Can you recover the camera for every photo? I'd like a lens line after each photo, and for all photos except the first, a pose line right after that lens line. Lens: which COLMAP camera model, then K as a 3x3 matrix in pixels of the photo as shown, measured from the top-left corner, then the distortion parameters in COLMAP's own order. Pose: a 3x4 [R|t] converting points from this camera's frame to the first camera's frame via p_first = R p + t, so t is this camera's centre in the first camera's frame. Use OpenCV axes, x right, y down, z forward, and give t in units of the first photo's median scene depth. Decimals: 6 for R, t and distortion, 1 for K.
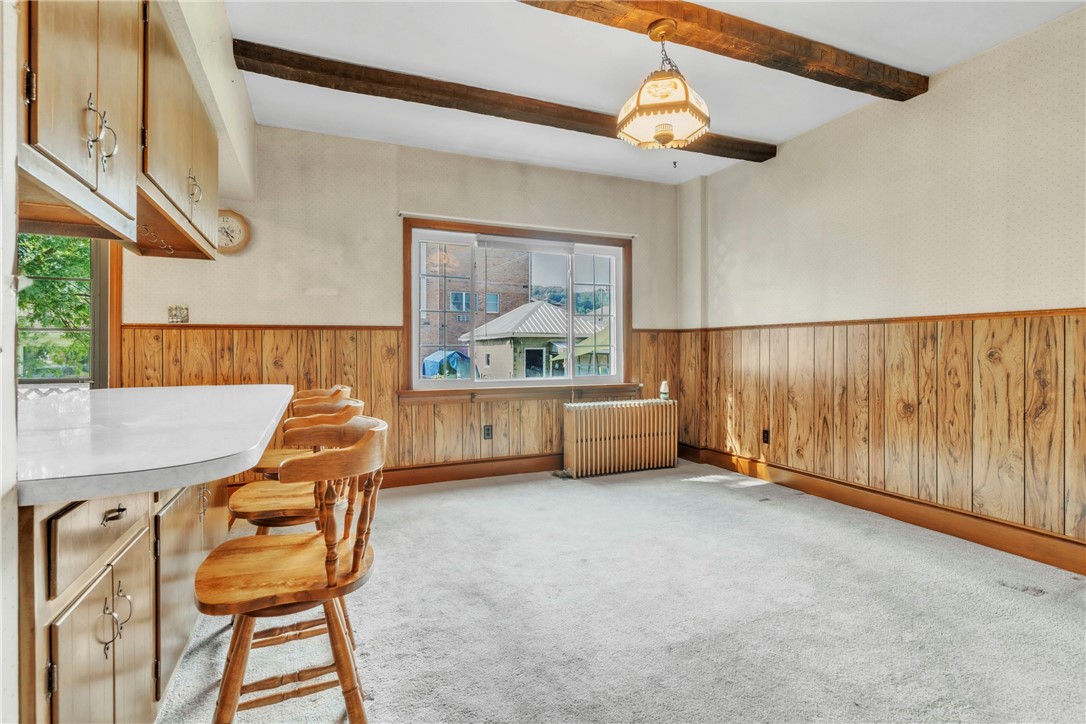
lens RADIAL K [[521.1, 0, 540.2], [0, 521.1, 351.7], [0, 0, 1]] dist [0.000815, 0.000919]
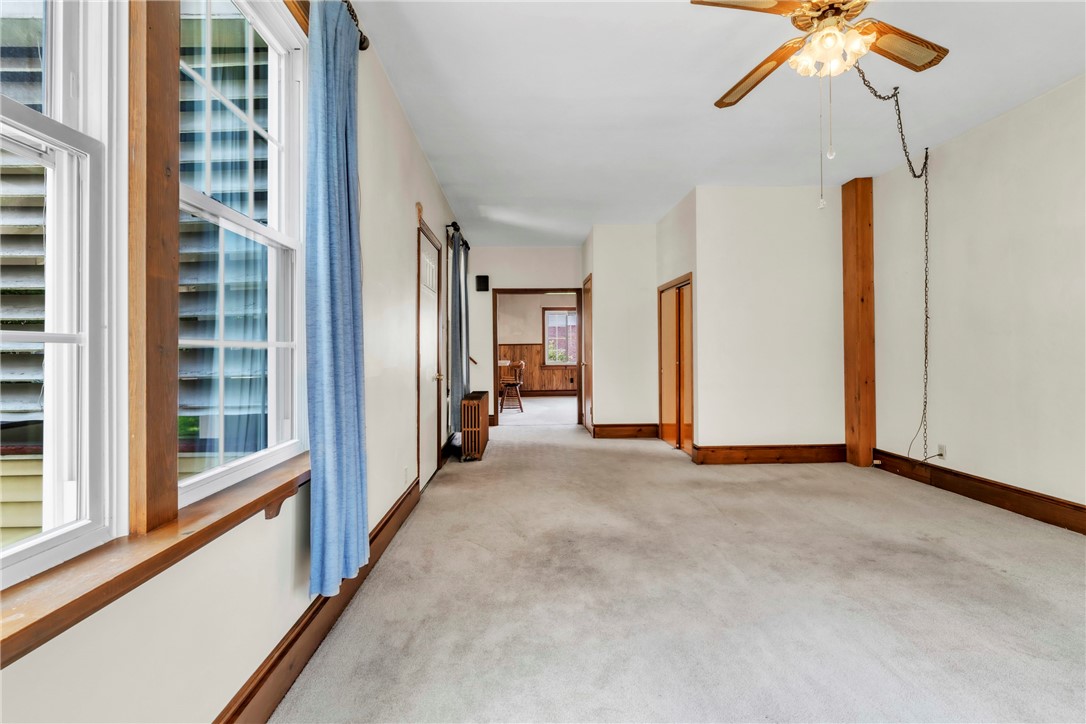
lens RADIAL K [[521.1, 0, 545.8], [0, 521.1, 345.9], [0, 0, 1]] dist [0.000815, 0.000919]
pose [[0.937290, -0.007642, -0.348467, 0.863344], [0.003257, 0.999908, -0.013168, 0.004521], [0.348535, 0.011207, 0.937229, -1.946569]]
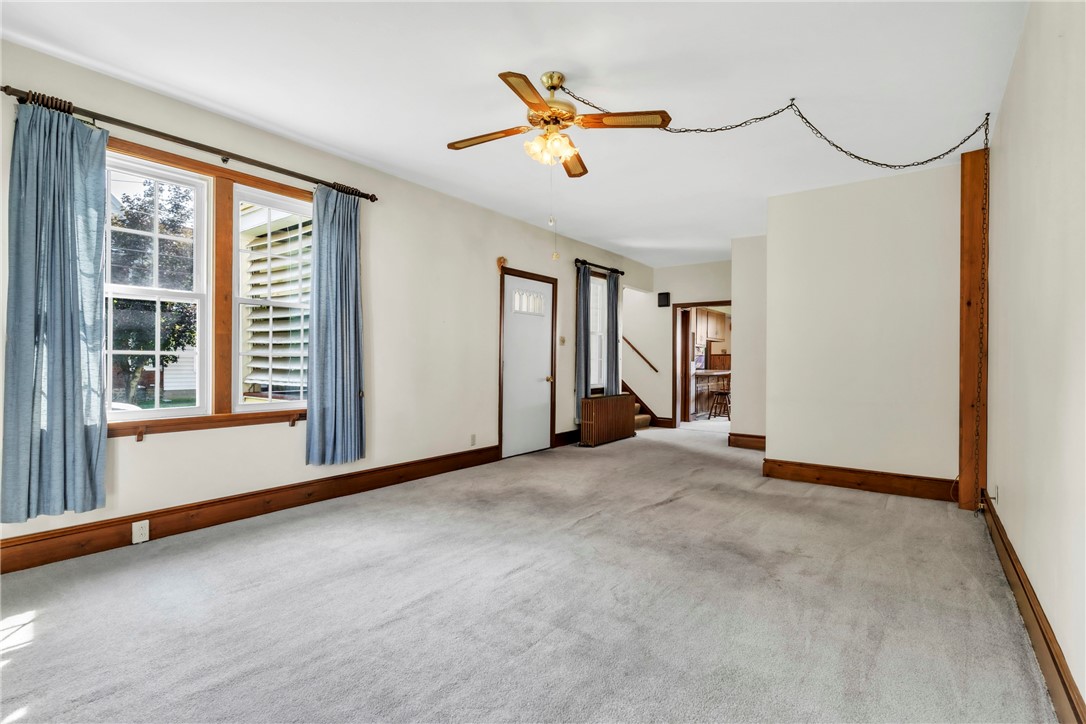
lens RADIAL K [[521.1, 0, 541.3], [0, 521.1, 359.2], [0, 0, 1]] dist [0.000815, 0.000919]
pose [[0.504791, 0.006050, -0.863220, 1.611050], [-0.013249, 0.999912, -0.000739, 0.000516], [0.863140, 0.011810, 0.504827, -1.728733]]
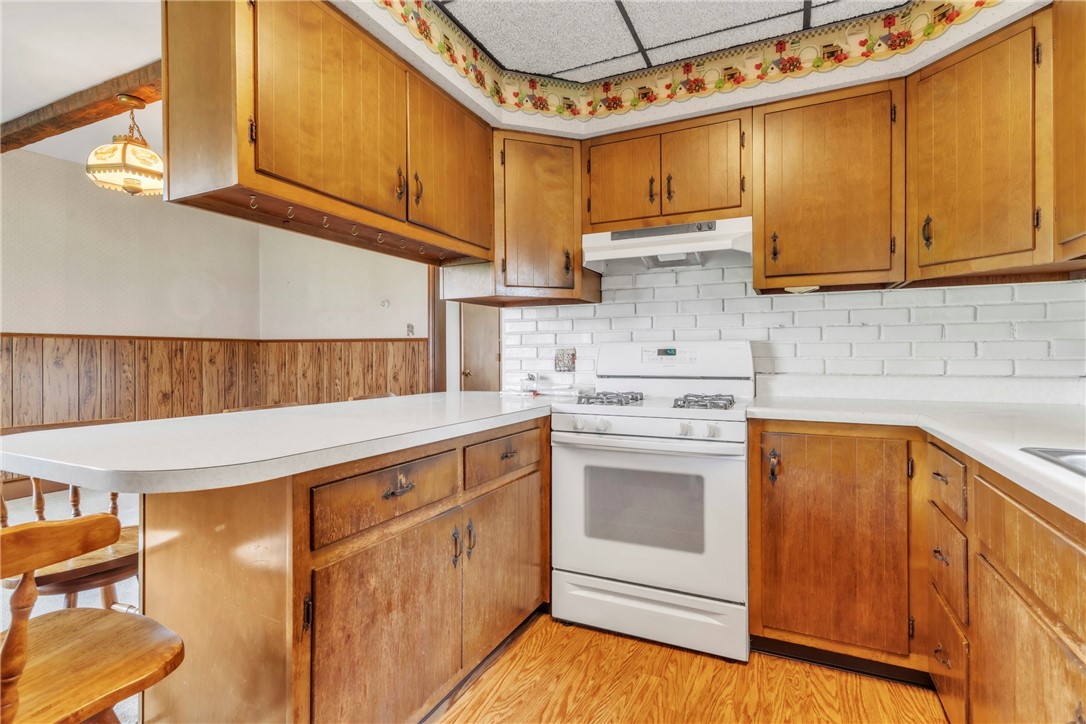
lens RADIAL K [[521.1, 0, 542.7], [0, 521.1, 353.9], [0, 0, 1]] dist [0.000815, 0.000919]
pose [[-0.657839, 0.005480, 0.753139, -0.863626], [0.009178, 0.999958, 0.000741, -0.004072], [-0.753103, 0.007400, -0.657861, 0.694956]]
